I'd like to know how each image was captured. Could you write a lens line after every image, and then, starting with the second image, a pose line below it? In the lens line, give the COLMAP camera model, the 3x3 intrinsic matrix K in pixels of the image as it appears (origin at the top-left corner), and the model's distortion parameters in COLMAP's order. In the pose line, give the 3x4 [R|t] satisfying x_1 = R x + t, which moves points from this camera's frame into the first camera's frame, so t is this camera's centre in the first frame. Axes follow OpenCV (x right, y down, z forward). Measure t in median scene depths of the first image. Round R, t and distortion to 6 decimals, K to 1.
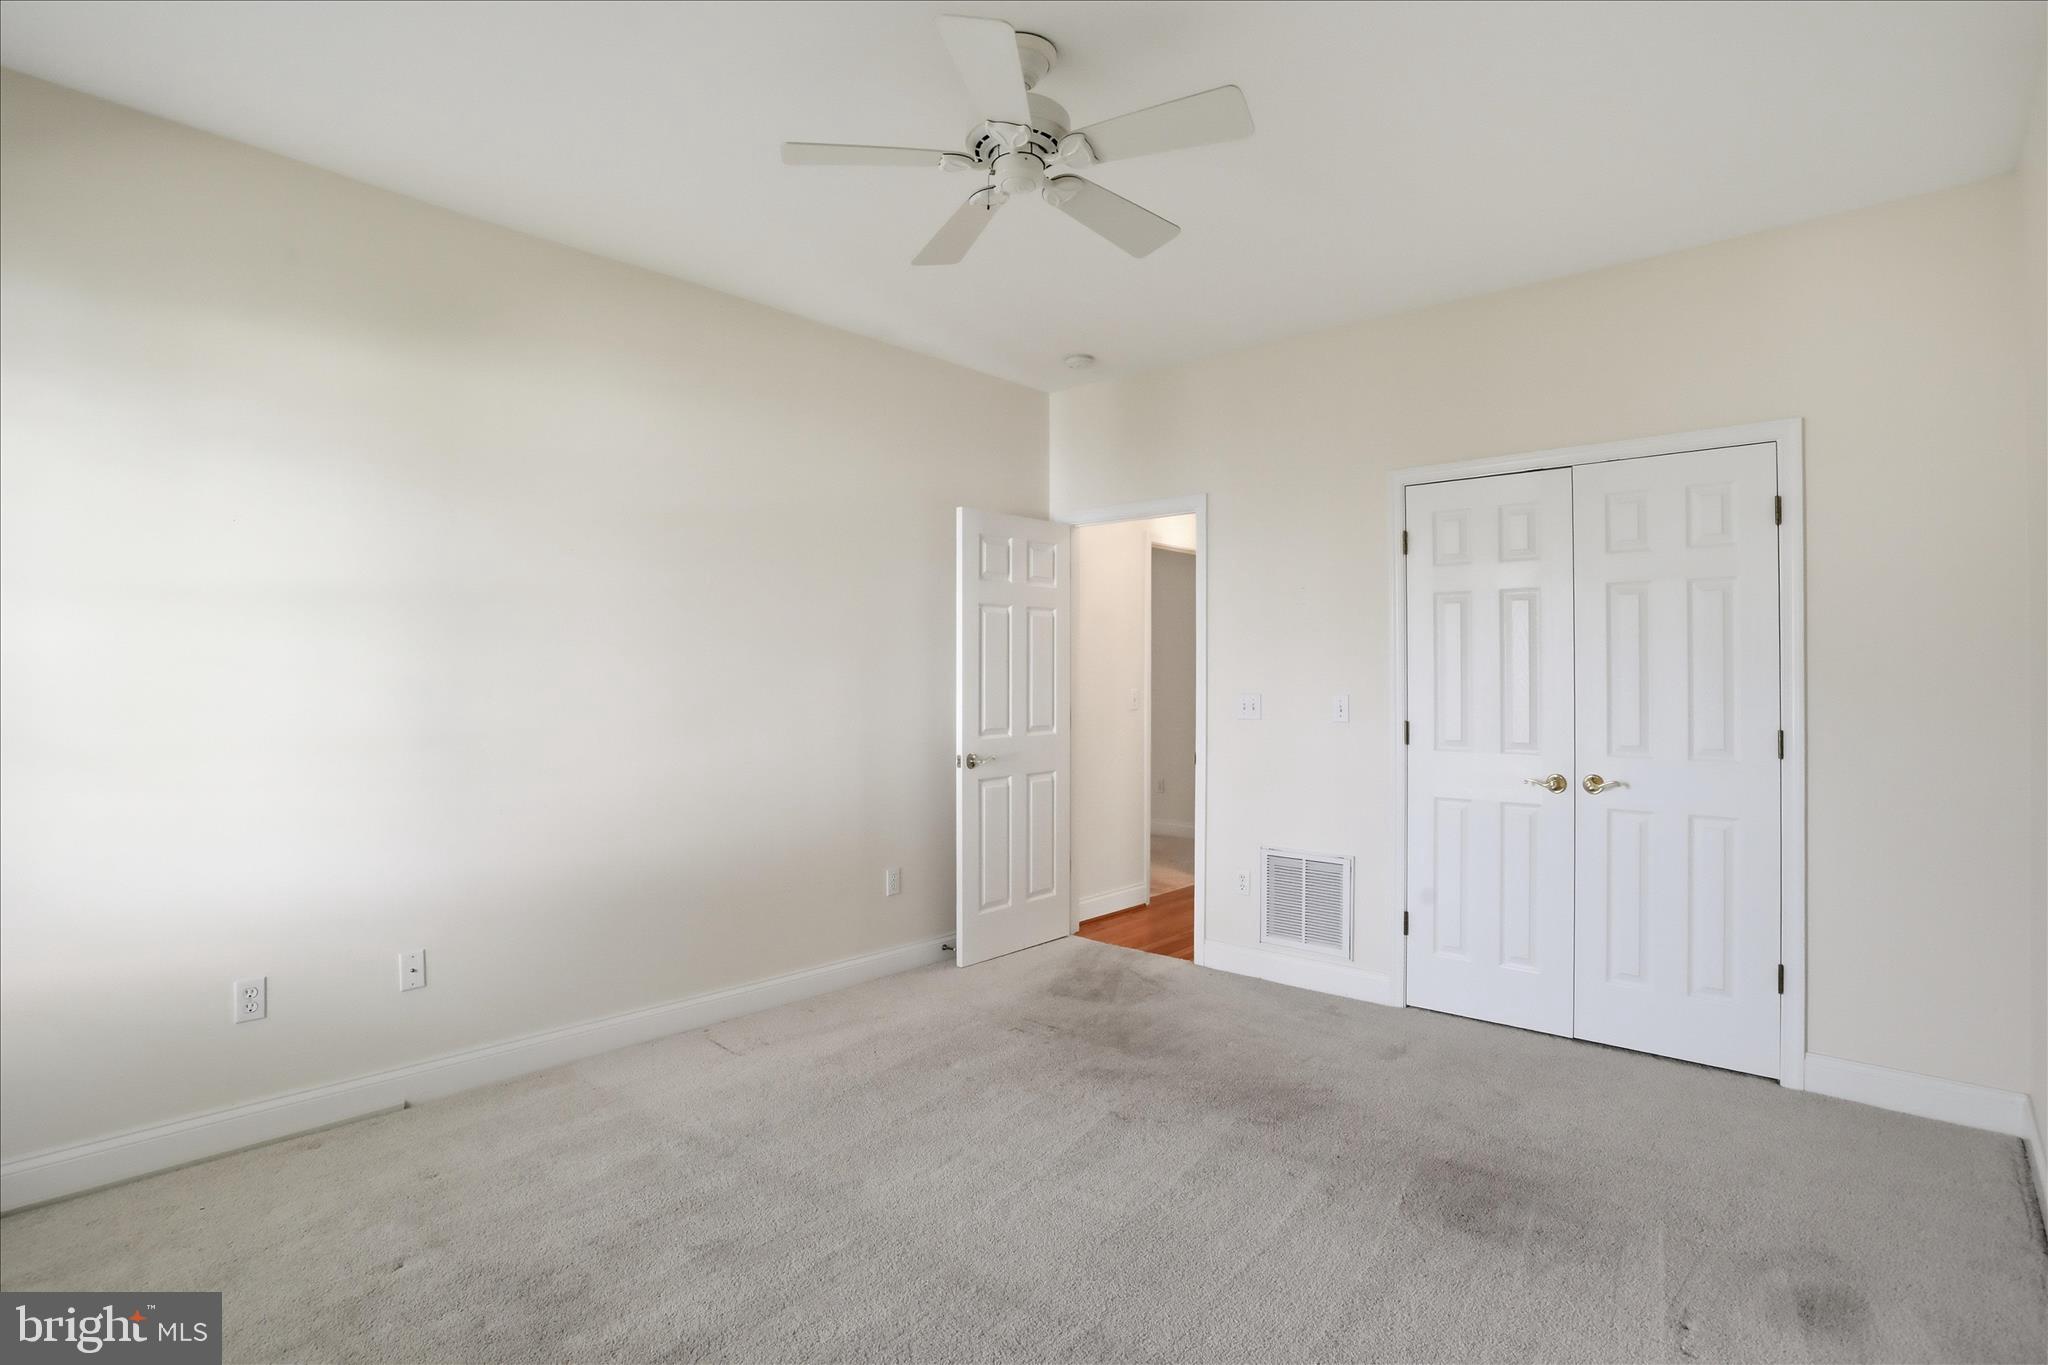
lens RADIAL K [[993.7, 0, 1020.9], [0, 993.7, 676.1], [0, 0, 1]] dist [-0.054240, 0.021126]
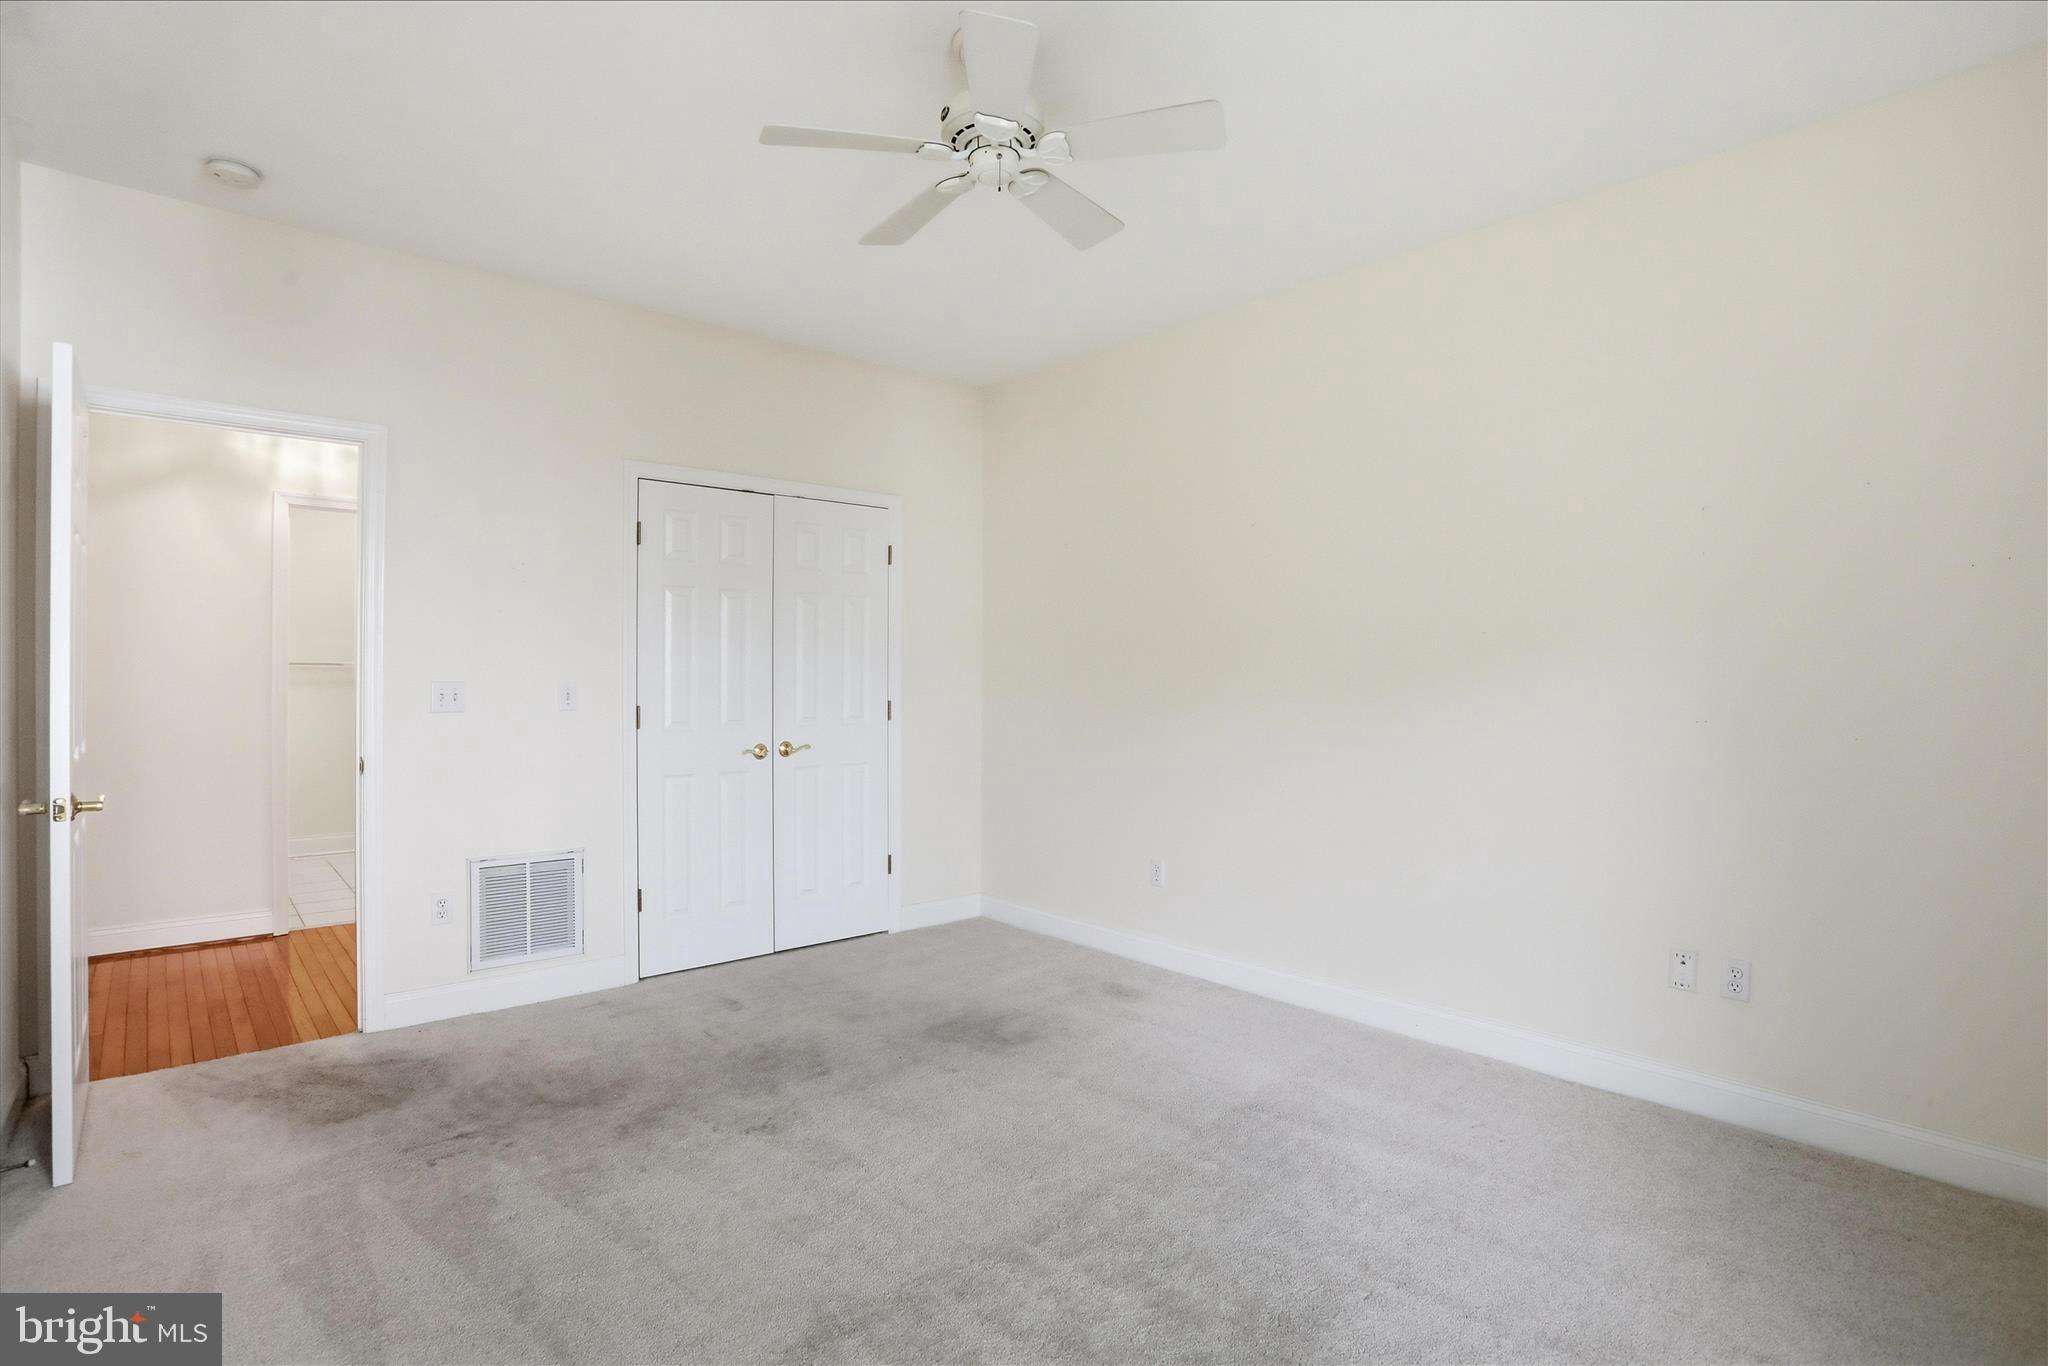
lens RADIAL K [[993.7, 0, 1025.3], [0, 993.7, 682.8], [0, 0, 1]] dist [-0.054240, 0.021126]
pose [[0.141405, -0.011666, 0.989883, -0.563079], [-0.010880, 0.999852, 0.013337, 0.003028], [-0.989892, -0.012655, 0.141257, 0.440240]]
